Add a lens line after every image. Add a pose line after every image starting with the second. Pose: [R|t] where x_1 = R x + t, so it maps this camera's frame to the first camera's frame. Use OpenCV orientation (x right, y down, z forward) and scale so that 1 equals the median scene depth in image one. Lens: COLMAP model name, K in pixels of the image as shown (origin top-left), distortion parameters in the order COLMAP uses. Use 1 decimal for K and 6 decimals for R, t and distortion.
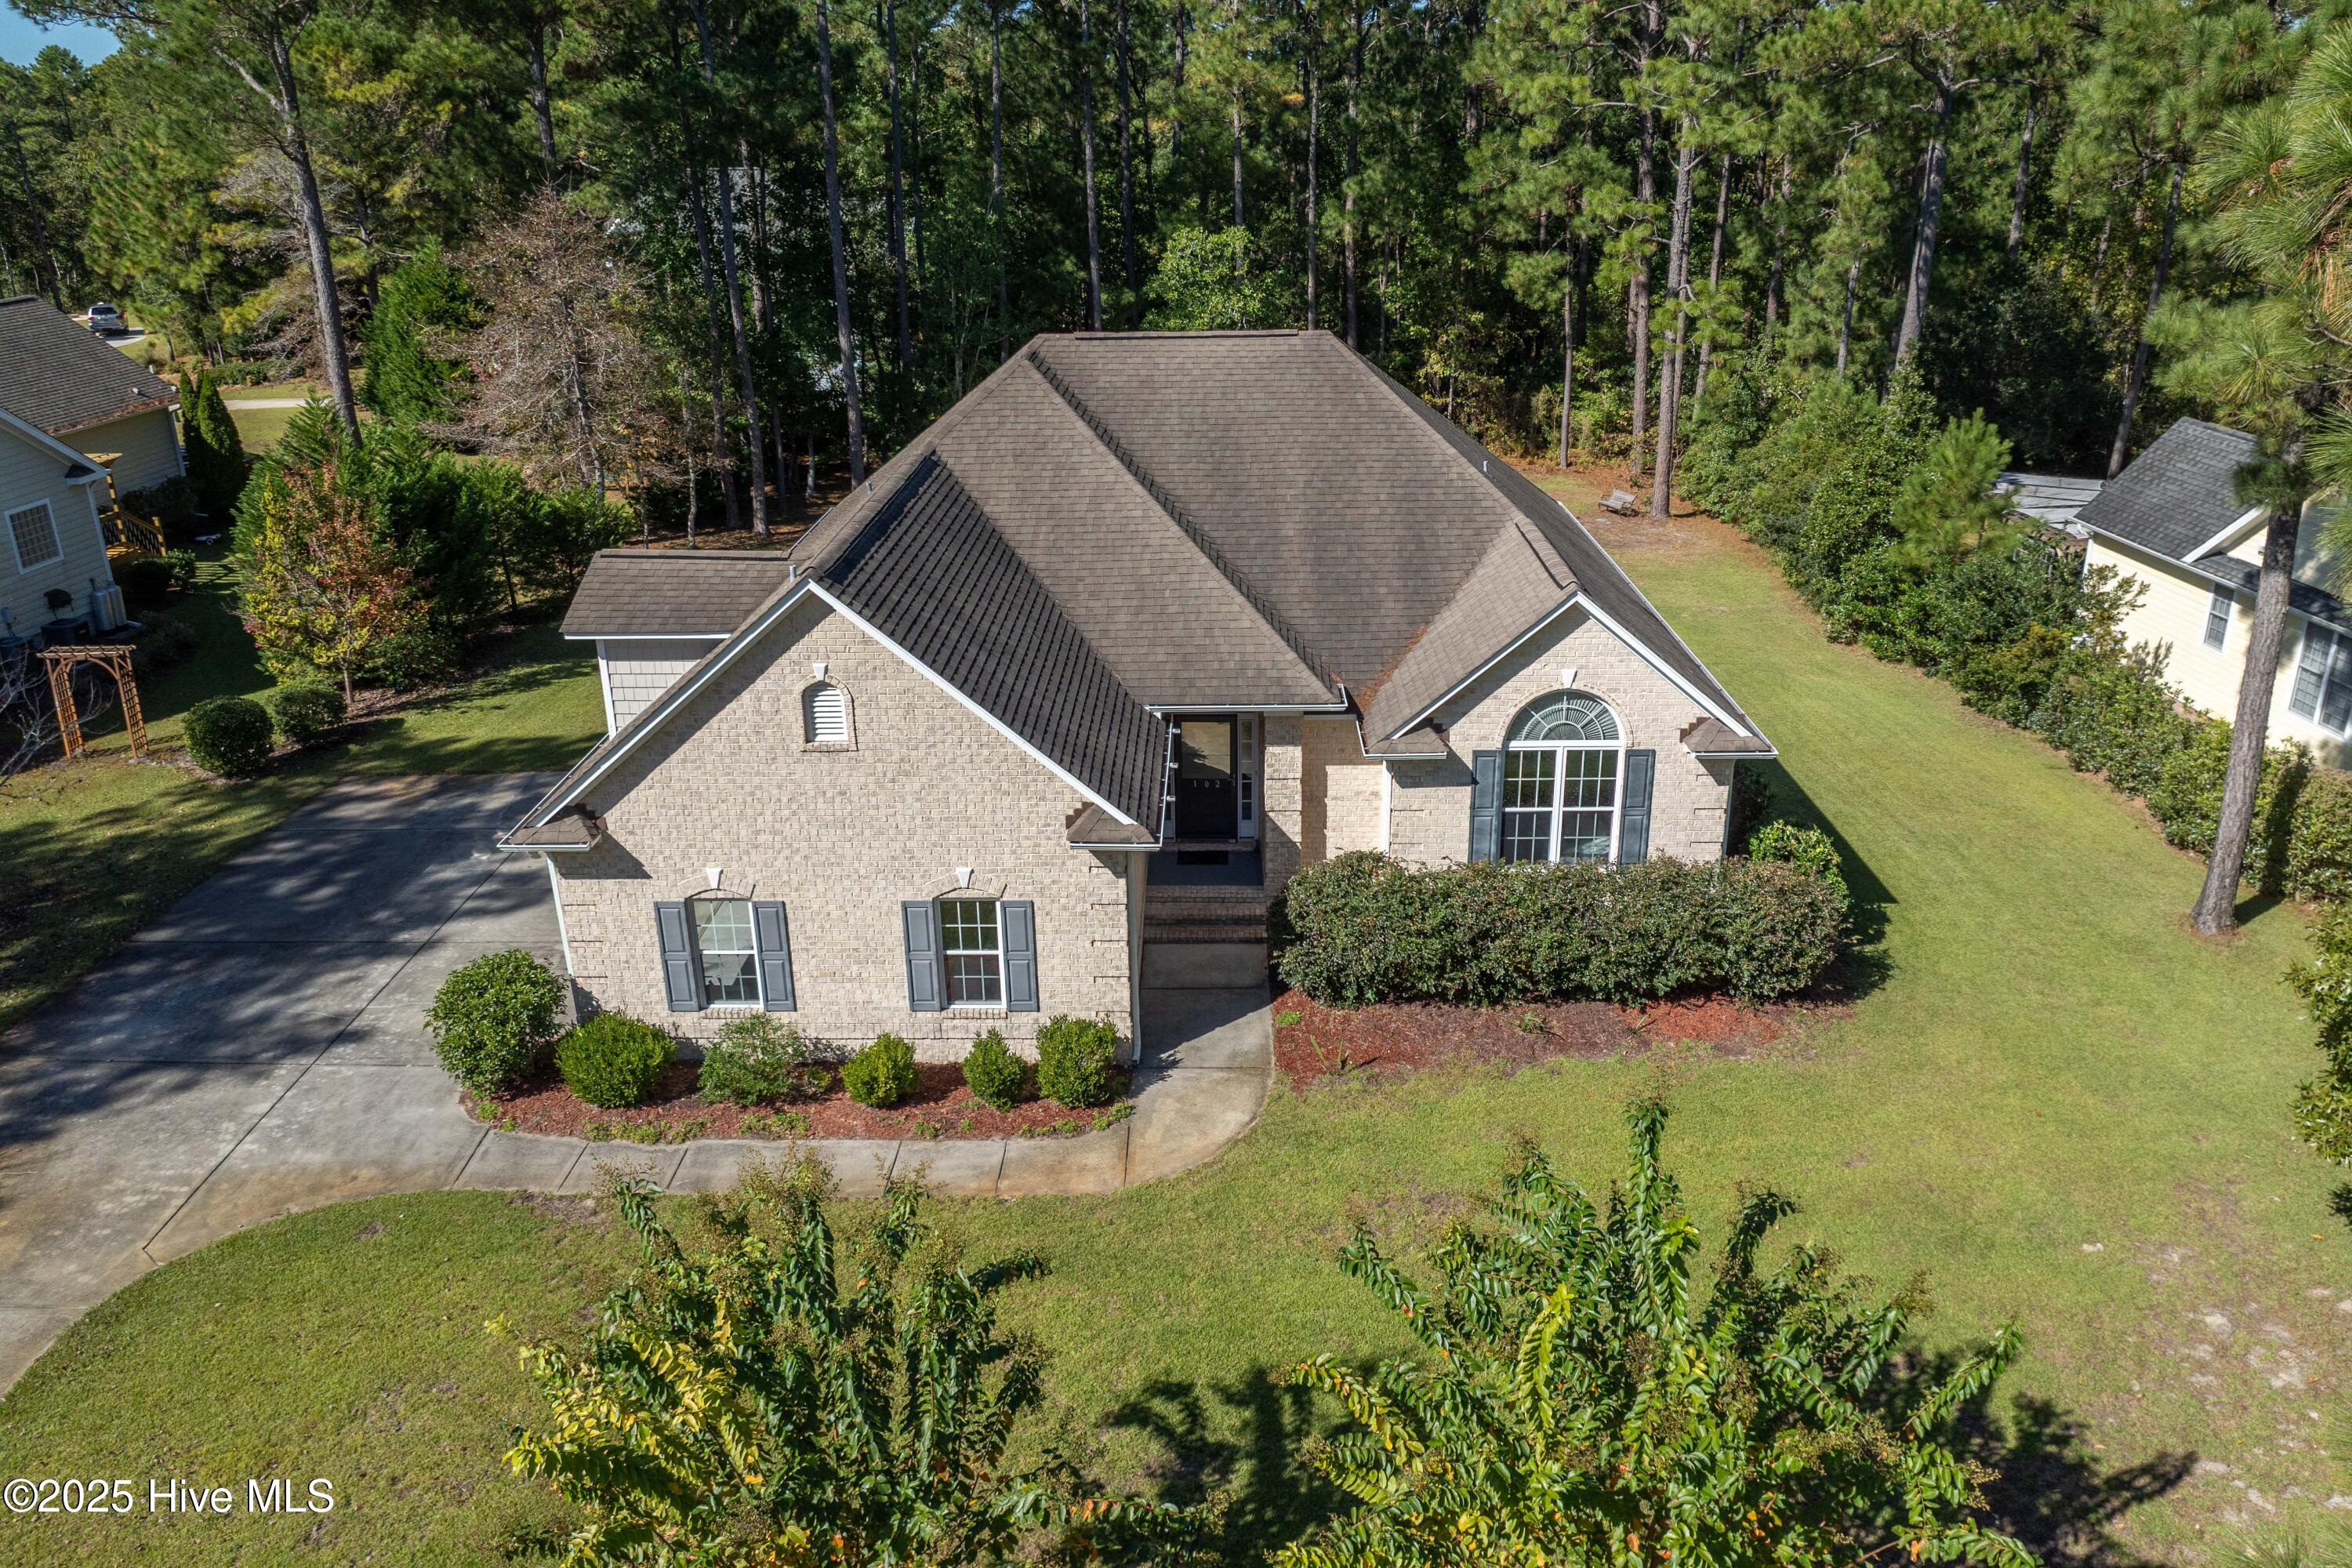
lens RADIAL K [[1648.0, 0, 1174.5], [0, 1648.0, 736.4], [0, 0, 1]] dist [-0.028414, -0.004323]
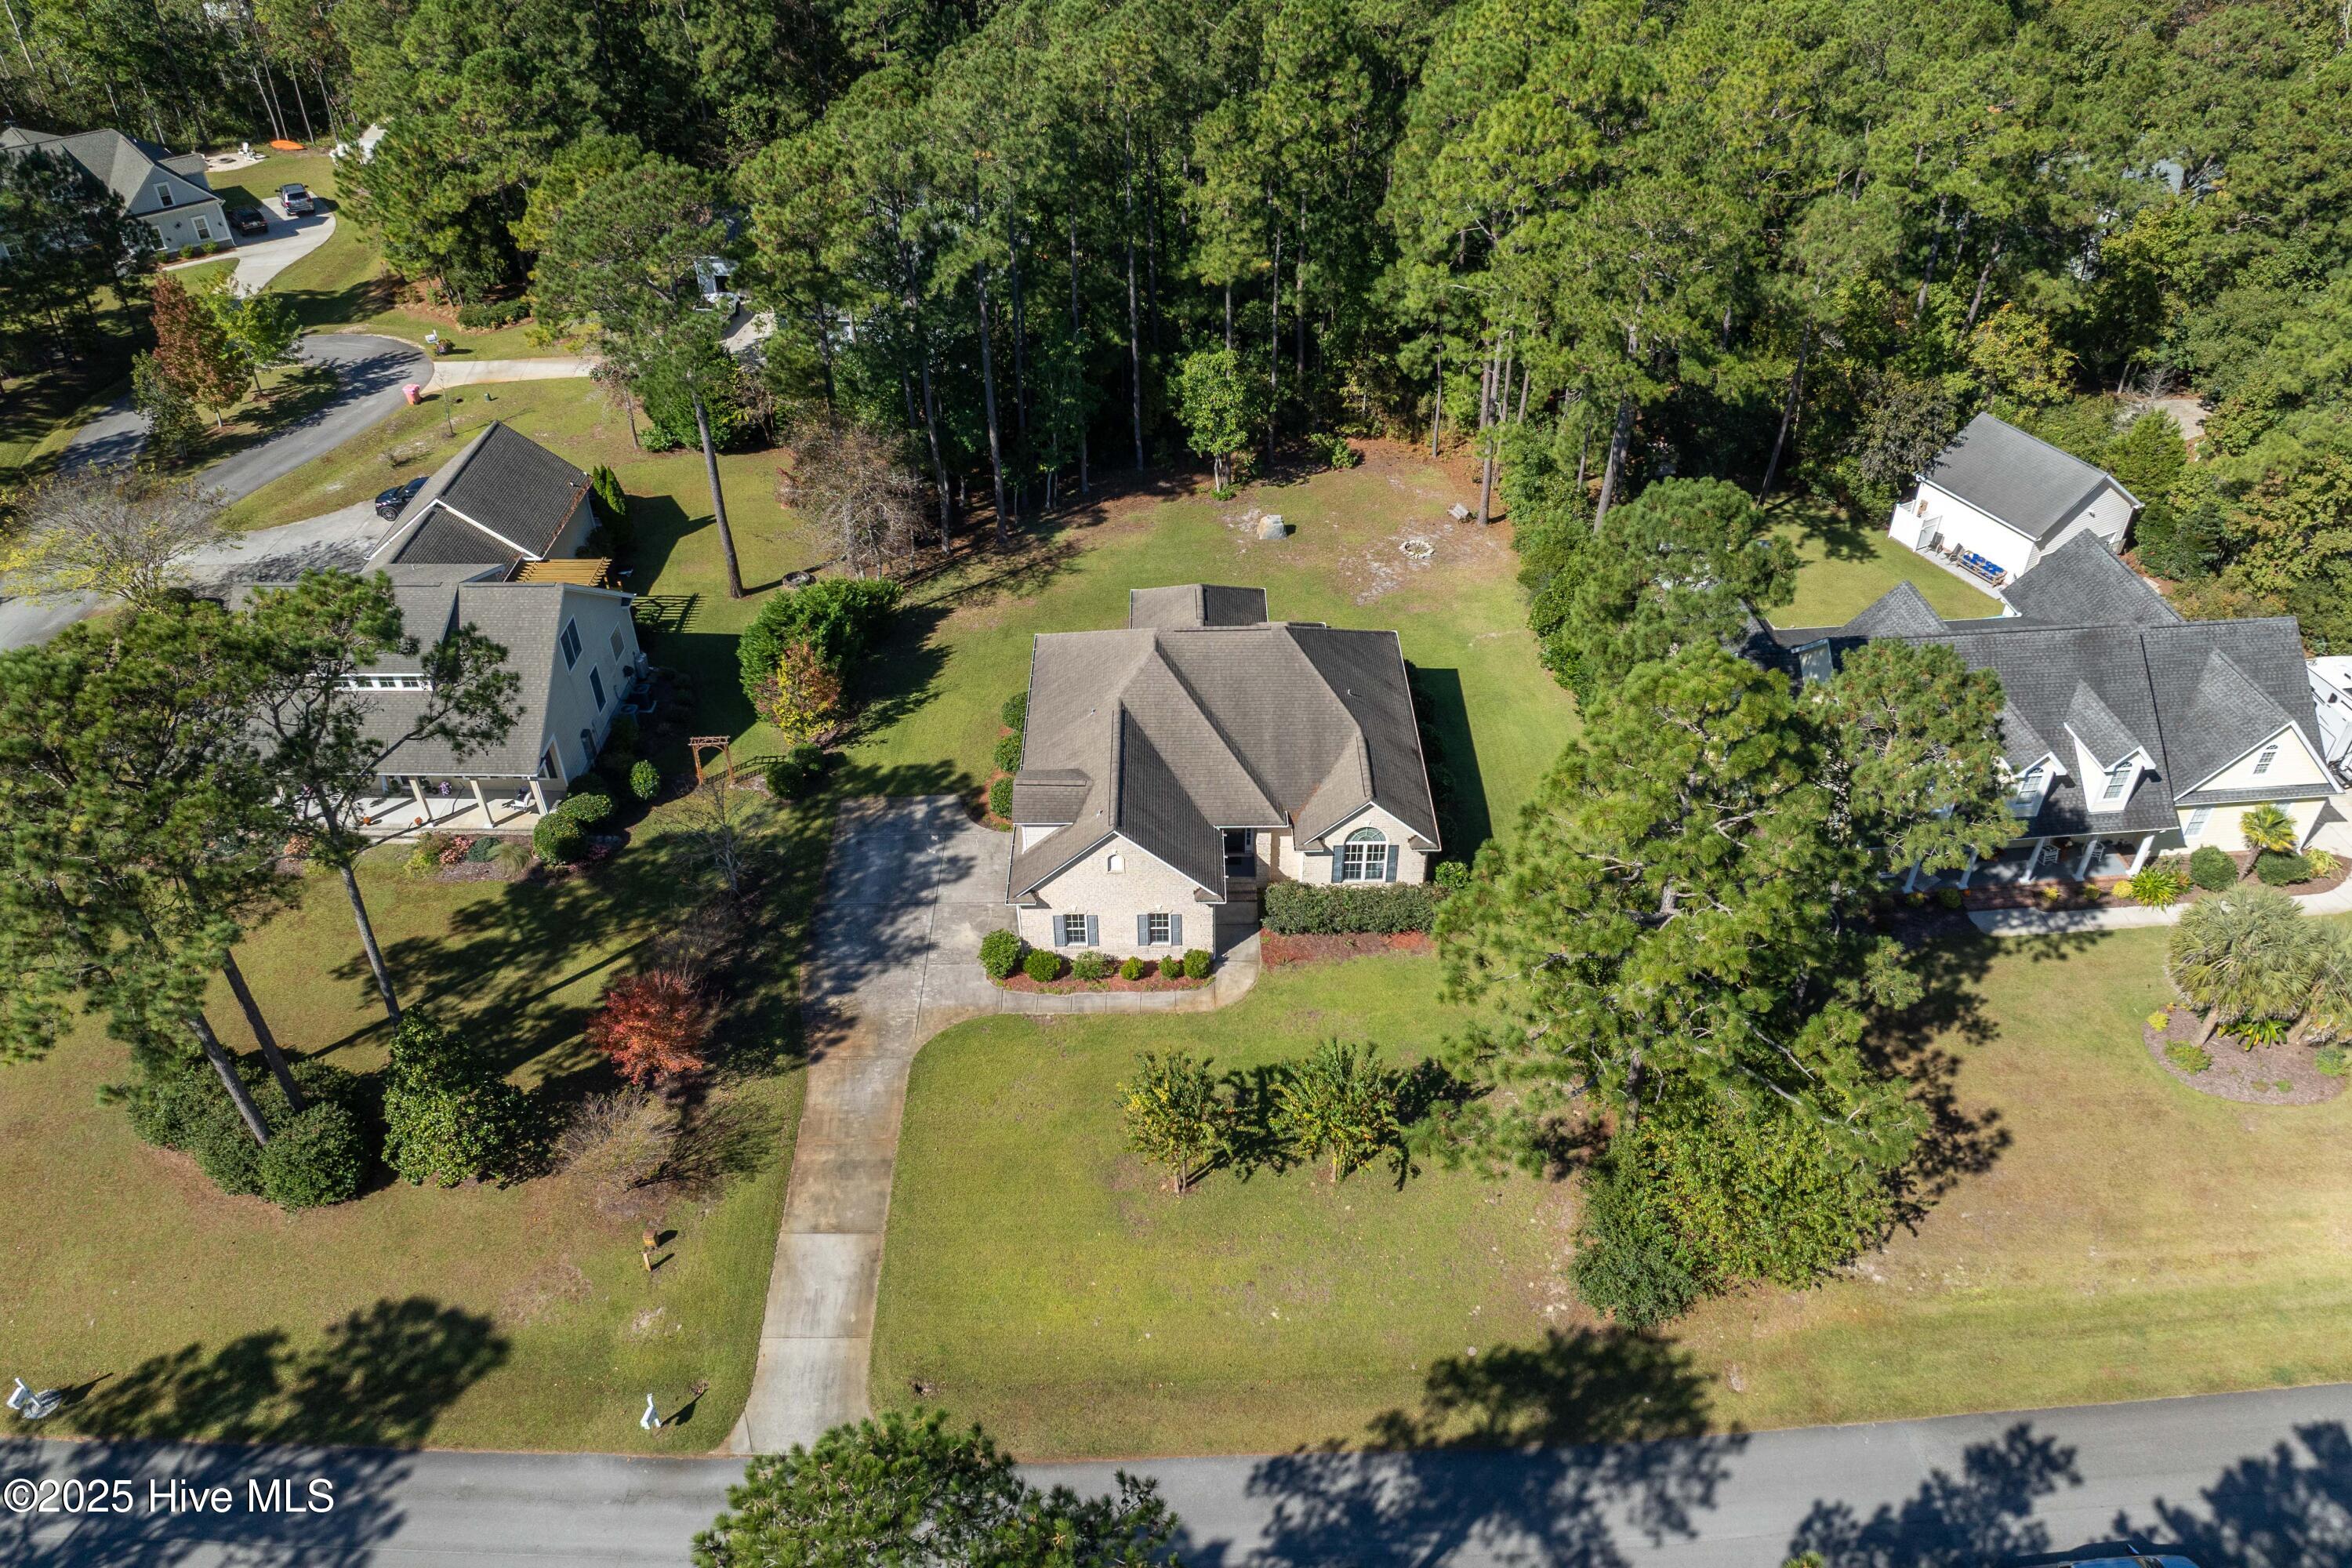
lens RADIAL K [[1616.7, 0, 1179.2], [0, 1616.7, 831.0], [0, 0, 1]] dist [-0.040093, 0.001158]
pose [[0.999404, -0.014109, 0.031510, -0.162477], [0.003394, 0.948415, 0.317013, -0.876170], [-0.034357, -0.316717, 0.947898, -1.556973]]
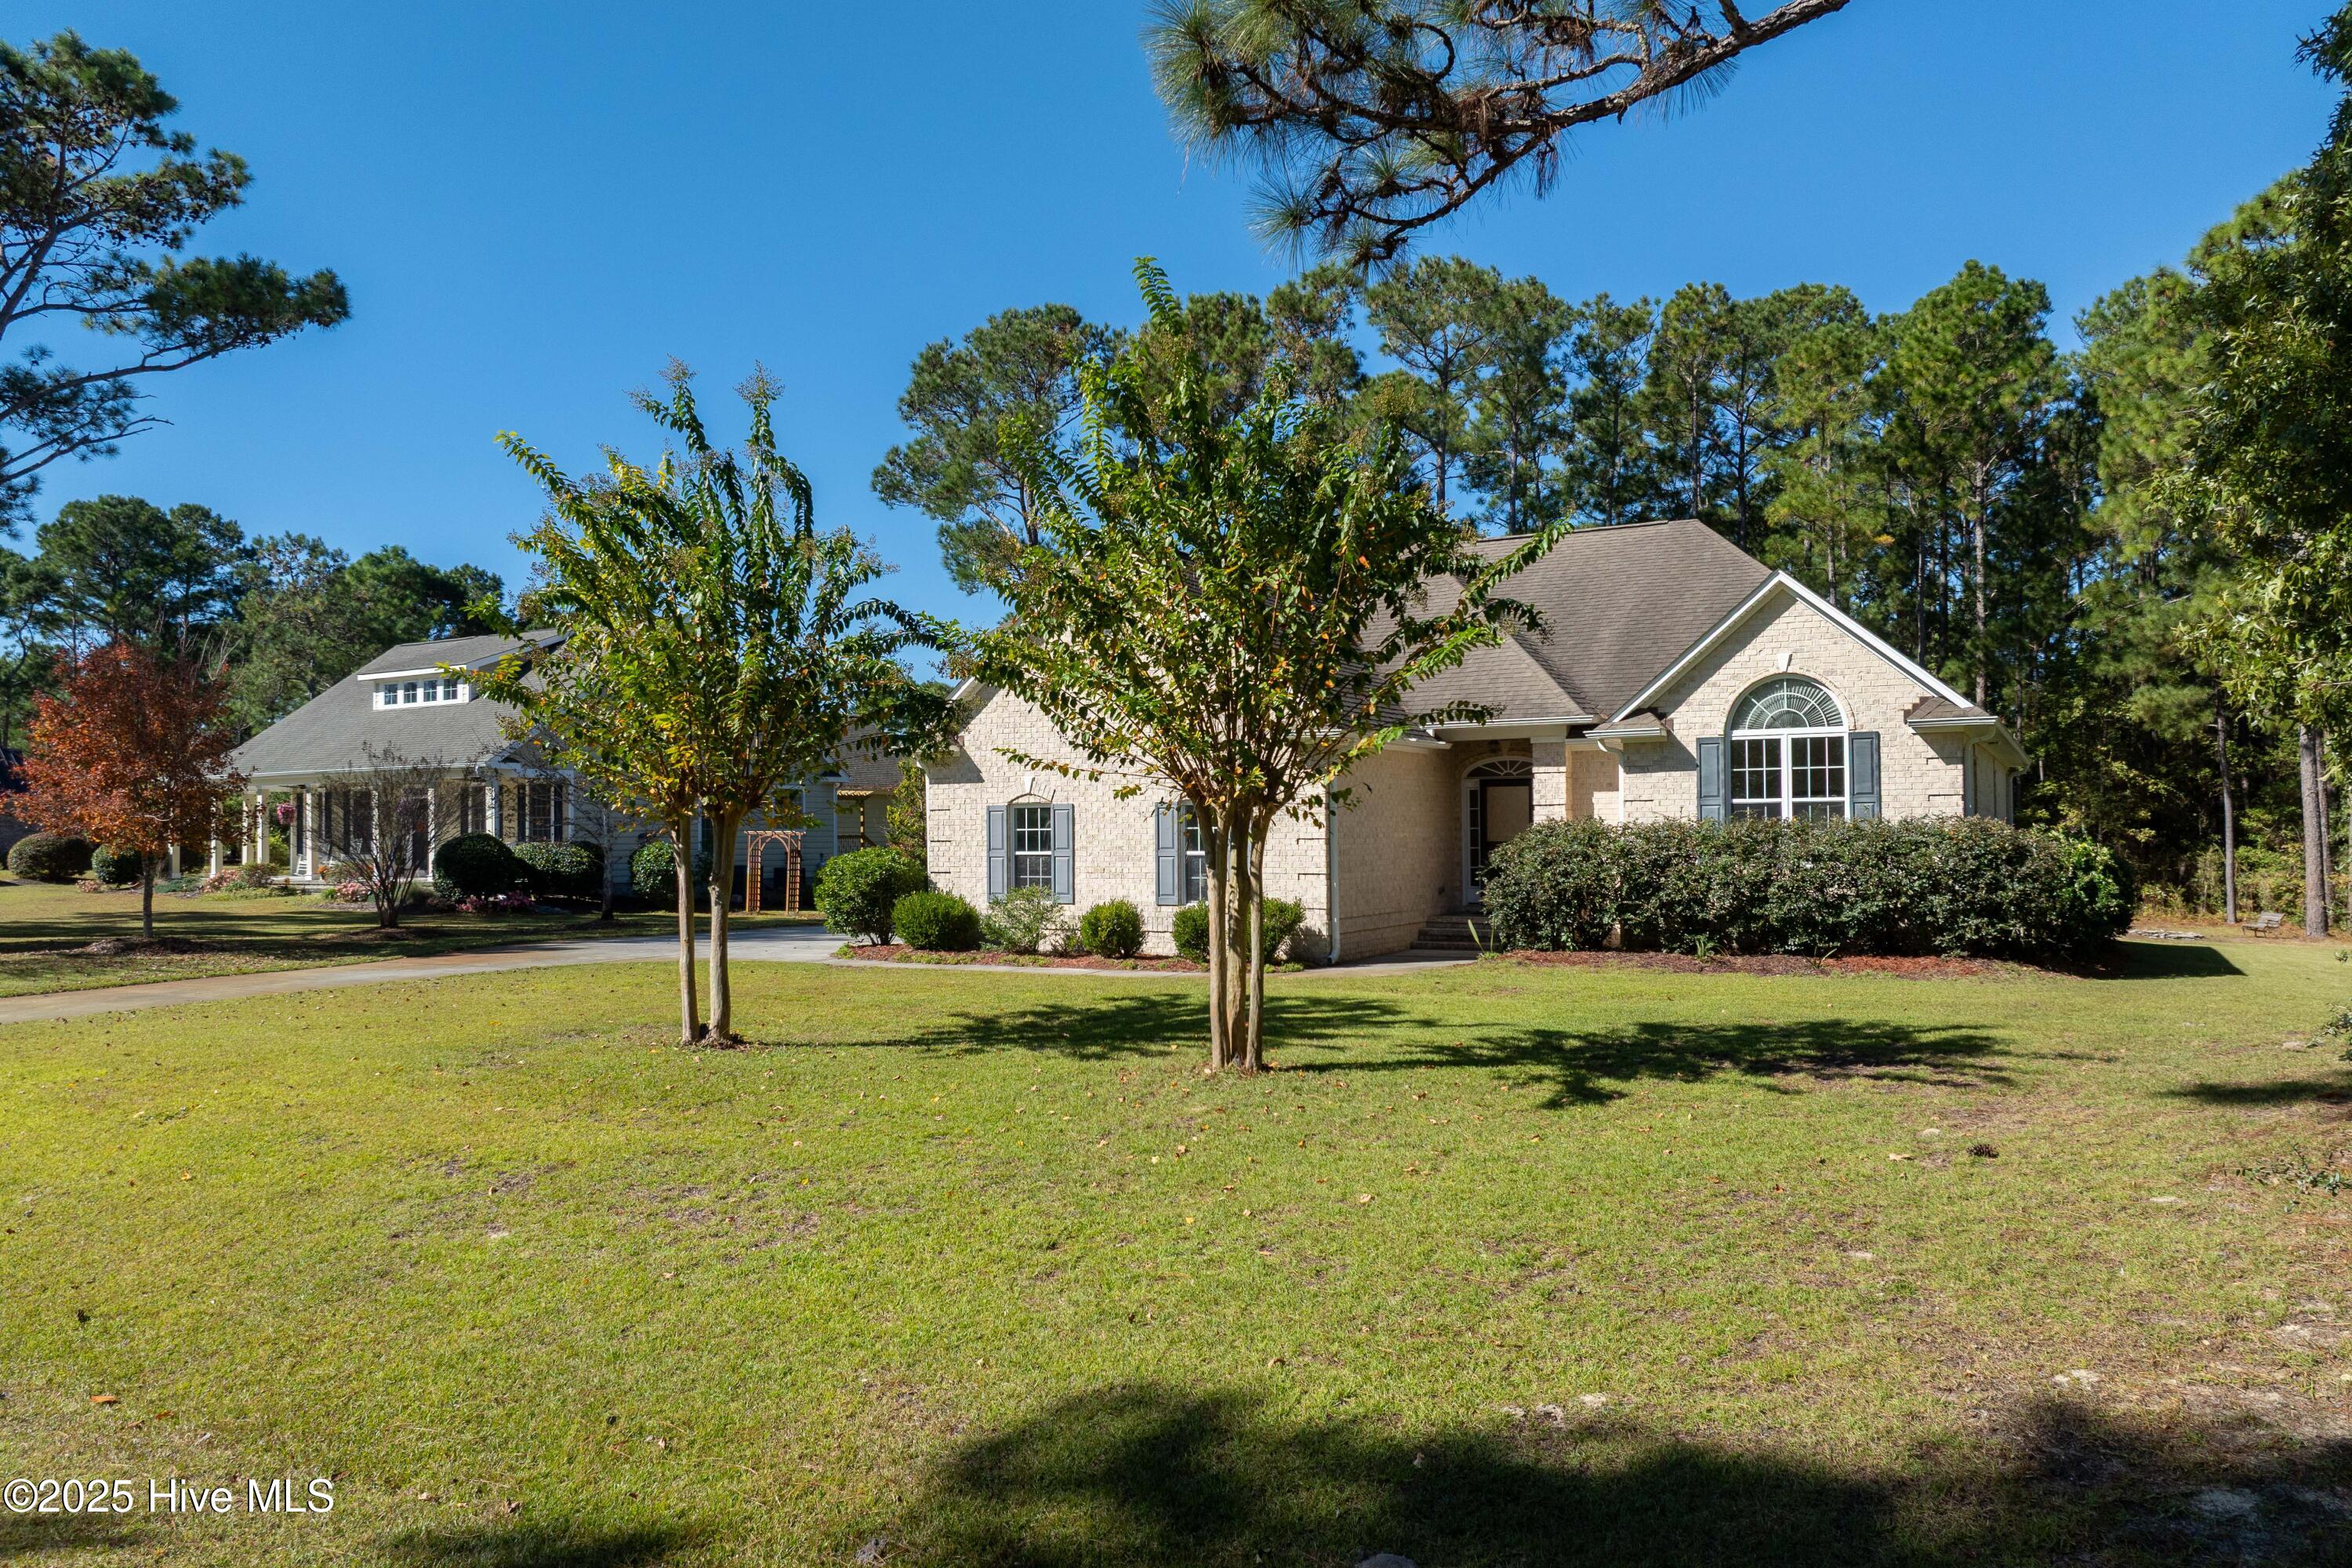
lens RADIAL K [[1642.7, 0, 1184.6], [0, 1642.7, 812.3], [0, 0, 1]] dist [-0.003528, -0.090545]
pose [[0.889554, 0.003105, -0.456819, 0.371474], [-0.165989, 0.933828, -0.316881, 0.443118], [0.425607, 0.357709, 0.831206, -0.001738]]
